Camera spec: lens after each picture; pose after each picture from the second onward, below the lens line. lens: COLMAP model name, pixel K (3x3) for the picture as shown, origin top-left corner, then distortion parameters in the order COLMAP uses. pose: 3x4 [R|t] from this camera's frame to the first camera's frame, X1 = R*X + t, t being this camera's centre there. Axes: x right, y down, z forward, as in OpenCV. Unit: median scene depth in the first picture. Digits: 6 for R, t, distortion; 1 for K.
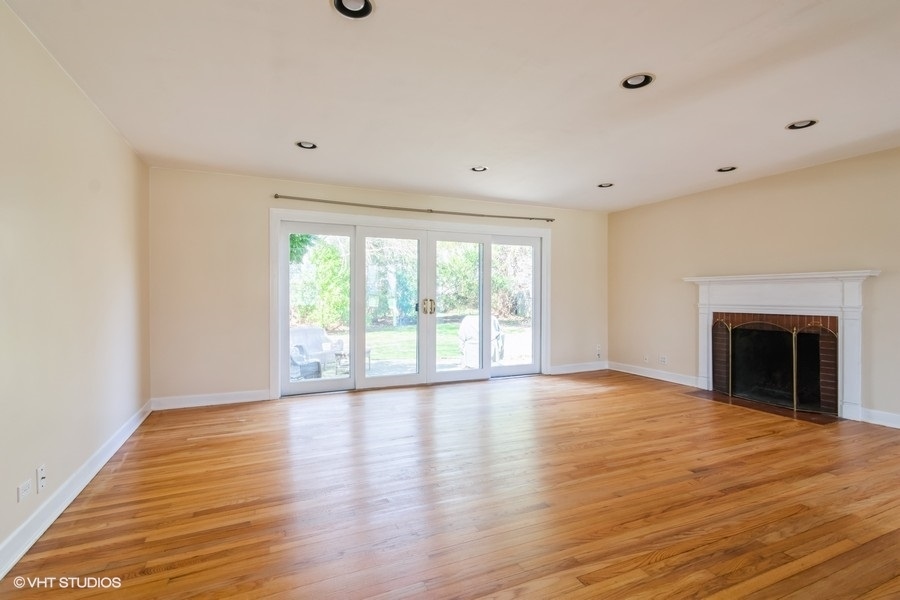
lens RADIAL K [[431.7, 0, 450.0], [0, 431.7, 295.9], [0, 0, 1]] dist [-0.001541, 0.002113]
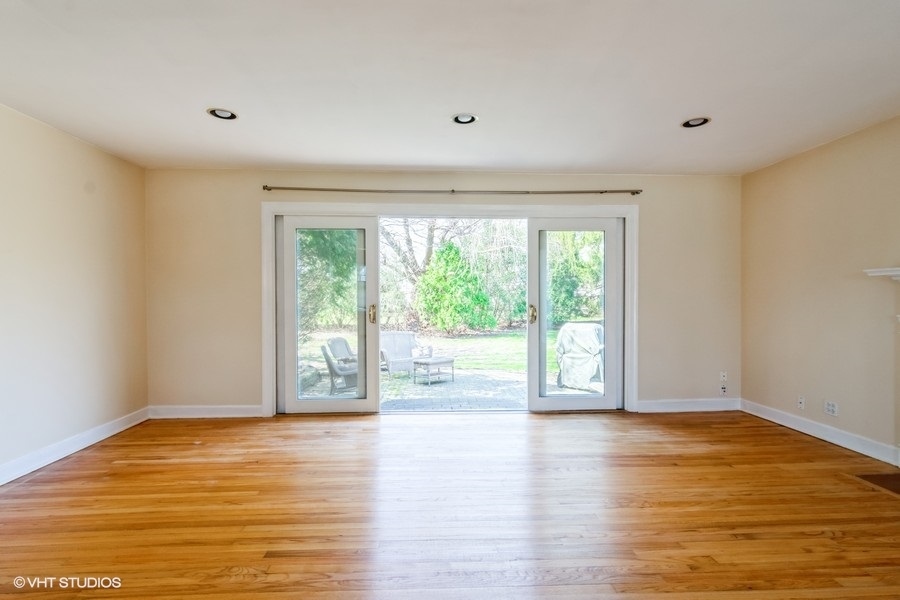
lens RADIAL K [[431.7, 0, 454.3], [0, 431.7, 300.5], [0, 0, 1]] dist [-0.001541, 0.002113]
pose [[0.932172, 0.001794, -0.362011, 0.259784], [0.000542, 0.999980, 0.006352, -0.005333], [0.362015, -0.006117, 0.932152, 0.295568]]
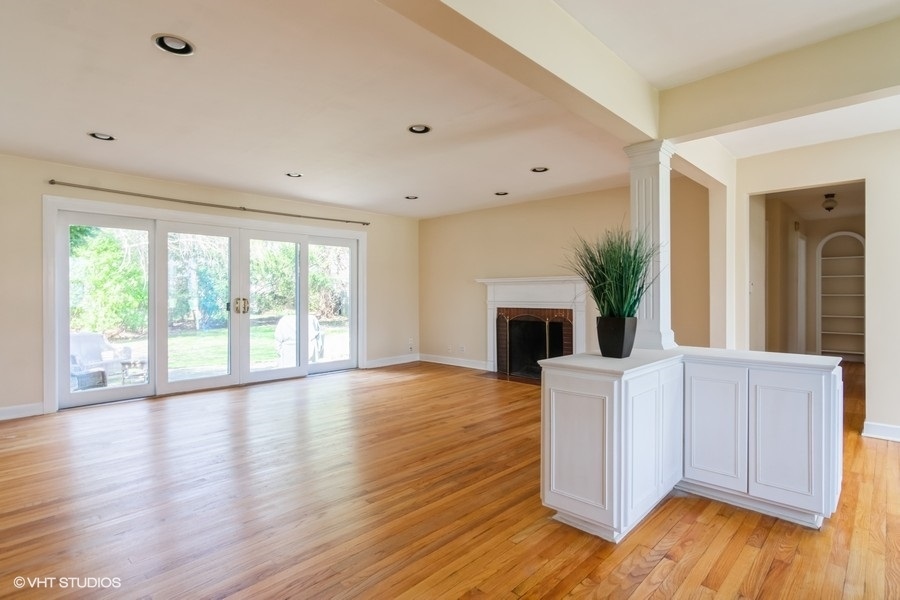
lens RADIAL K [[460.0, 0, 452.0], [0, 460.0, 294.1], [0, 0, 1]] dist [-0.002961, -0.000794]
pose [[0.926410, -0.002172, 0.376509, 0.000534], [0.003168, 0.999993, -0.002028, 0.001585], [-0.376502, 0.003071, 0.926411, -0.164004]]
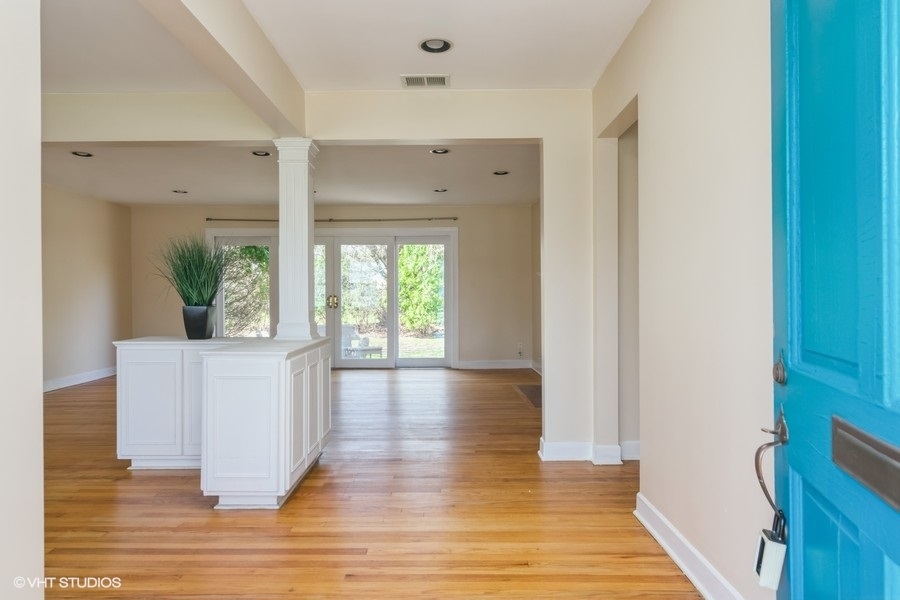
lens RADIAL K [[543.7, 0, 449.0], [0, 543.7, 294.6], [0, 0, 1]] dist [0.004823, 0.000516]
pose [[0.919882, -0.007212, -0.392129, 0.890404], [0.006255, 0.999974, -0.003718, 0.012320], [0.392145, 0.000968, 0.919903, -0.242635]]
